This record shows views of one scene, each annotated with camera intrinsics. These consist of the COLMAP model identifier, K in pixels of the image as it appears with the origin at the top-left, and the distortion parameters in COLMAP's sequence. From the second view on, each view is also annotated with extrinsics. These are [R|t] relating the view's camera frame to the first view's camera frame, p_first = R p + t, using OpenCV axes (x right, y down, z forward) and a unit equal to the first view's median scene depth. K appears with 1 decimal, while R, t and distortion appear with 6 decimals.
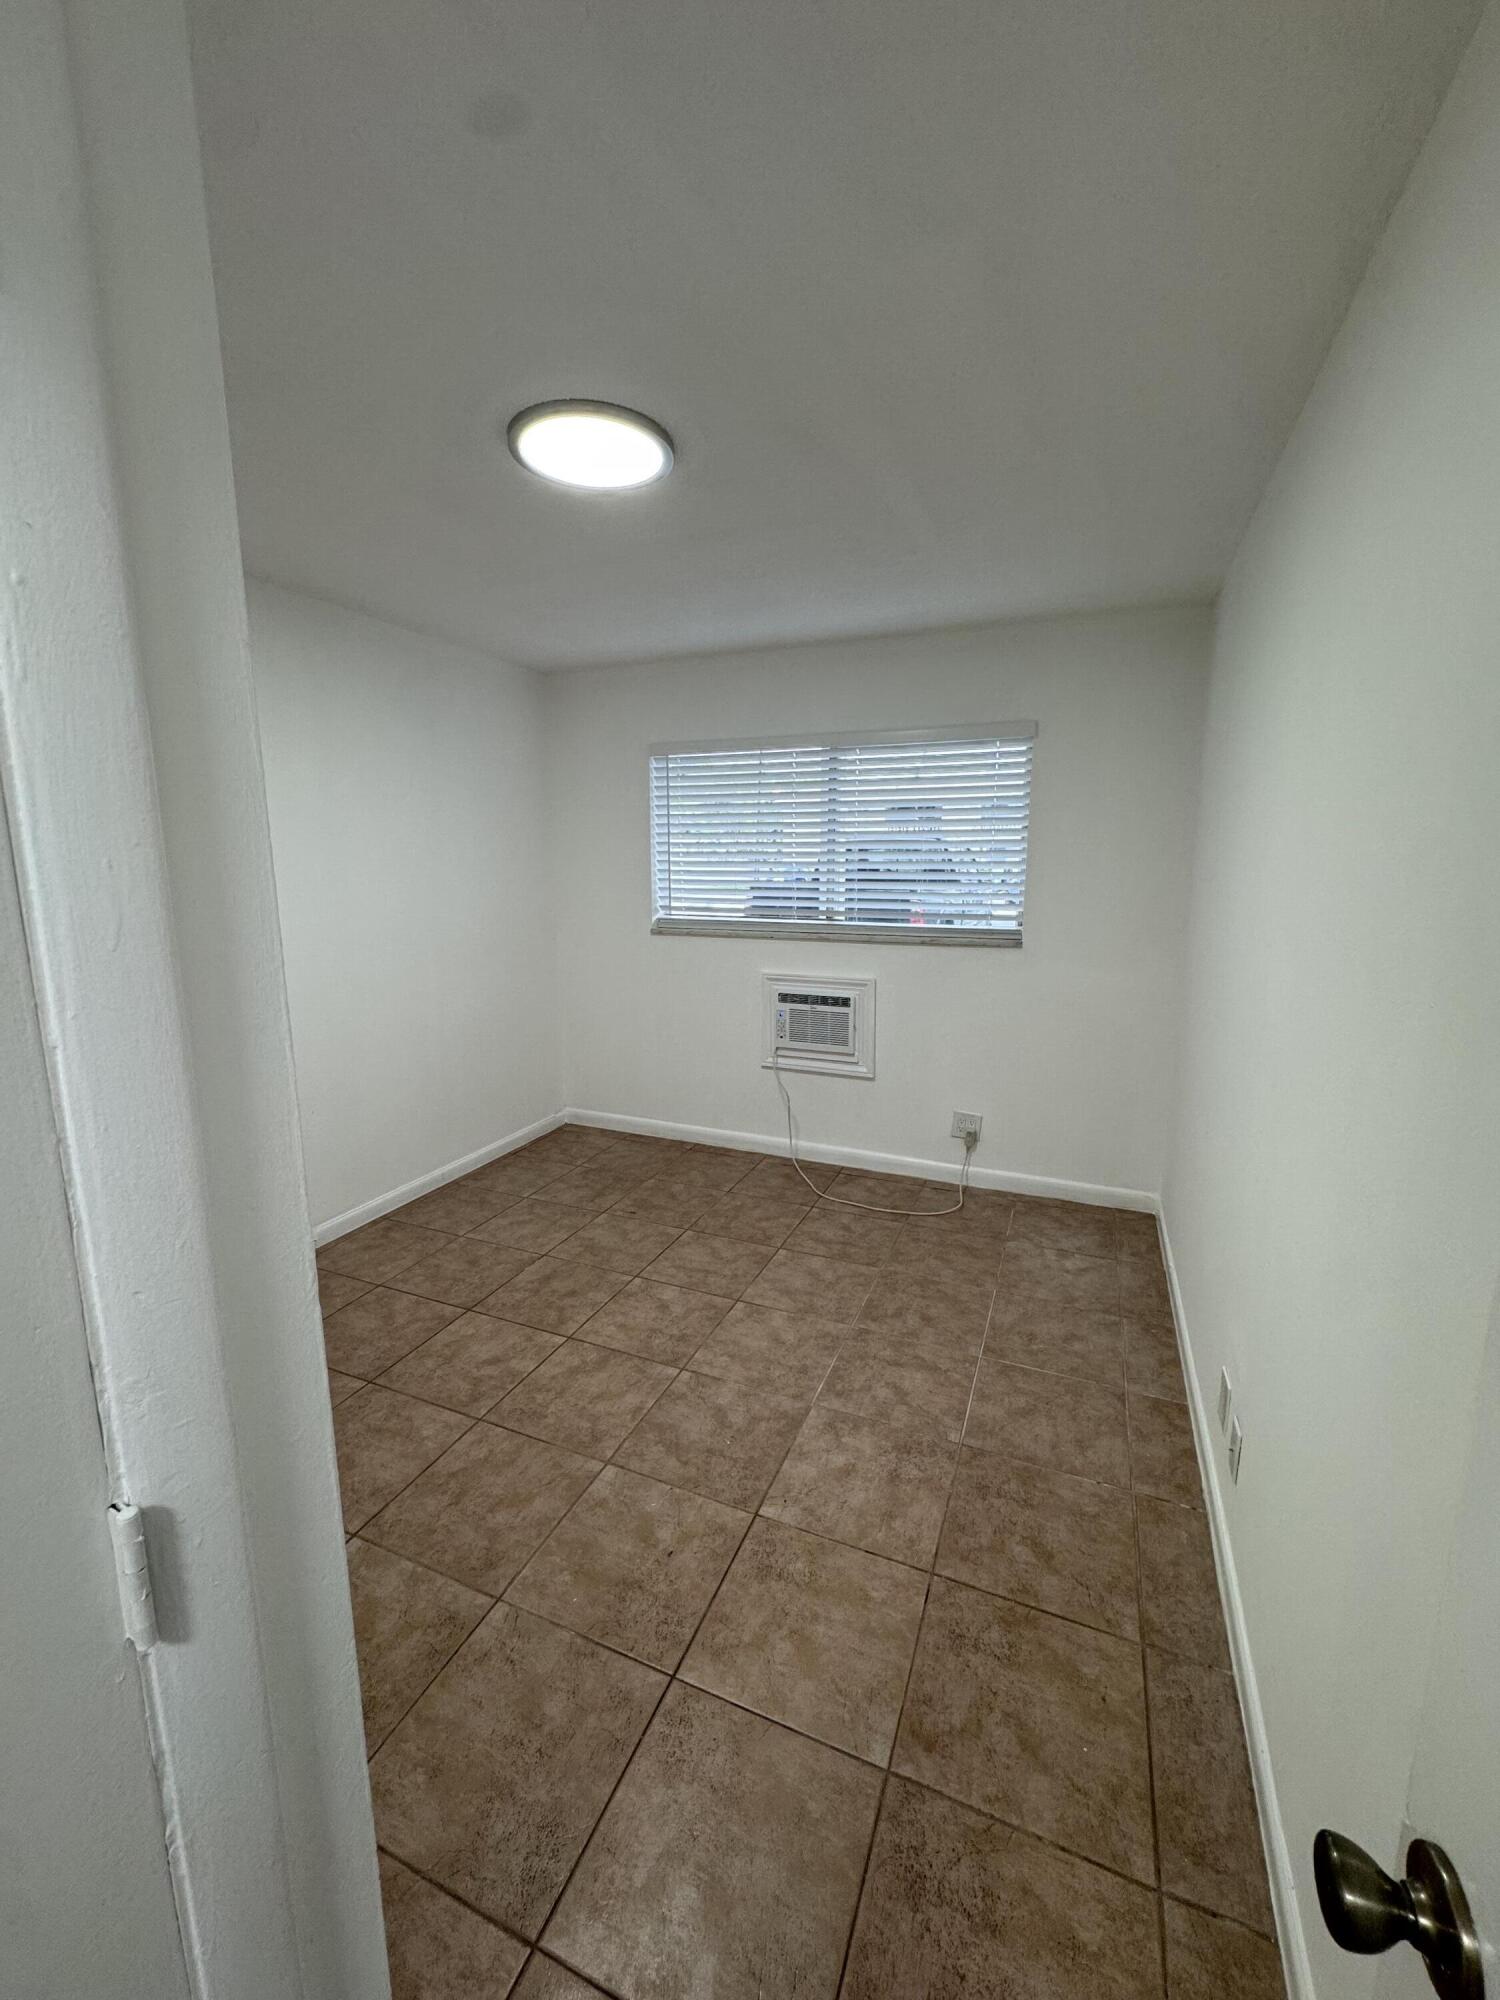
lens RADIAL K [[794.9, 0, 746.9], [0, 794.9, 1006.4], [0, 0, 1]] dist [-0.003370, 0.000671]
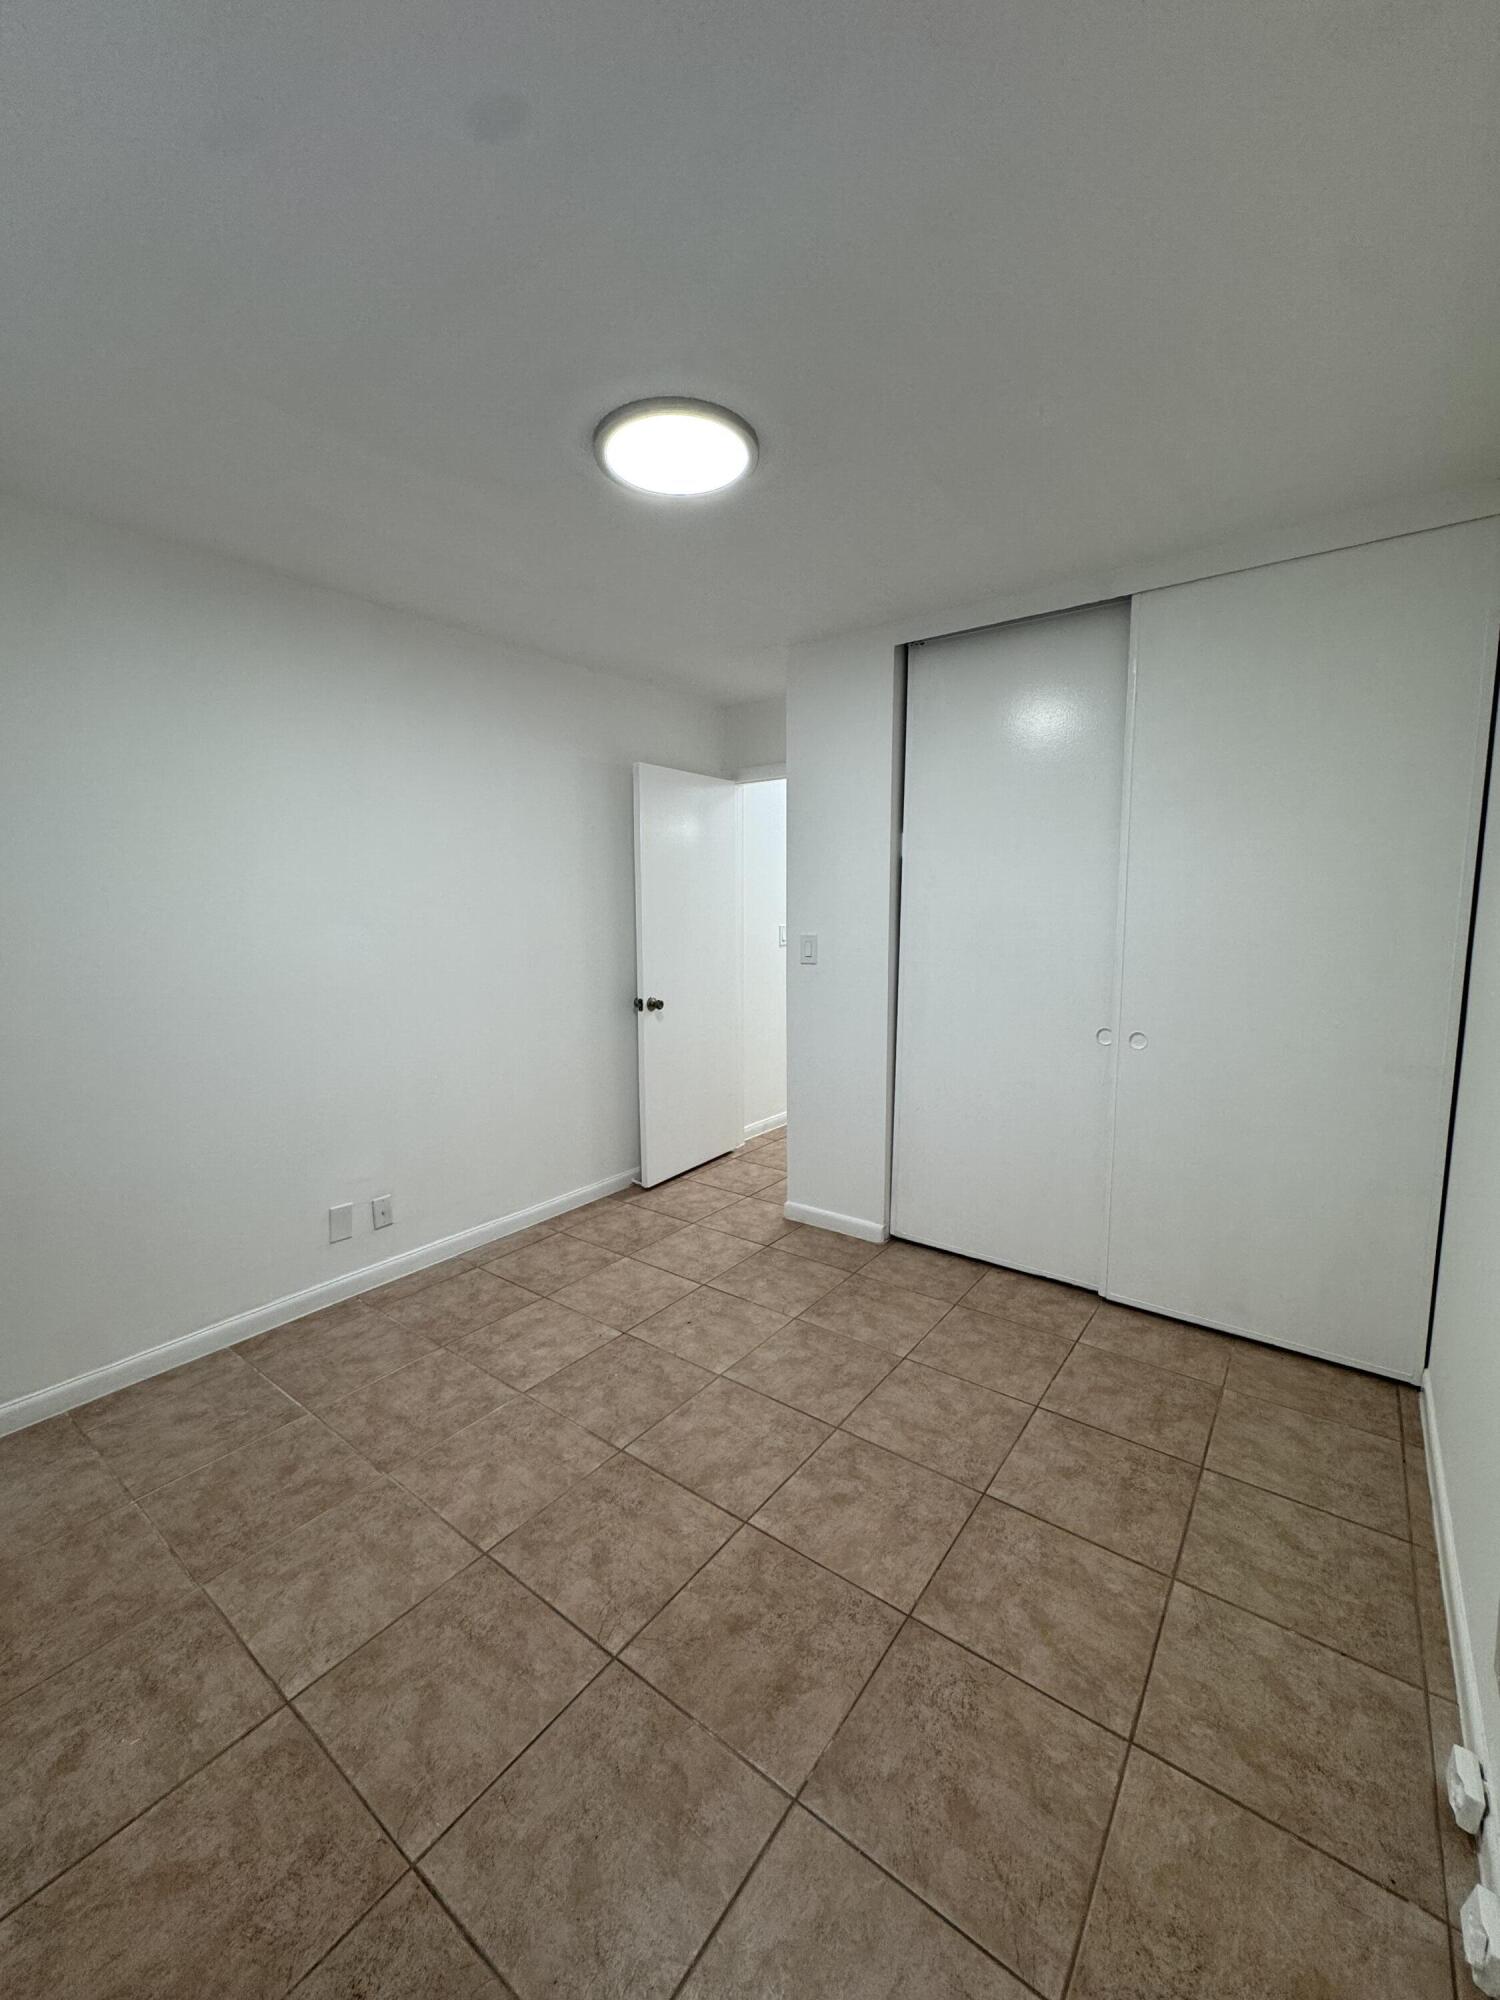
lens RADIAL K [[794.9, 0, 748.5], [0, 794.9, 996.8], [0, 0, 1]] dist [-0.003370, 0.000671]
pose [[-0.971077, -0.021894, 0.237761, -0.433862], [0.050291, 0.954692, 0.293315, -0.279309], [-0.233410, 0.296789, -0.925979, 1.710198]]
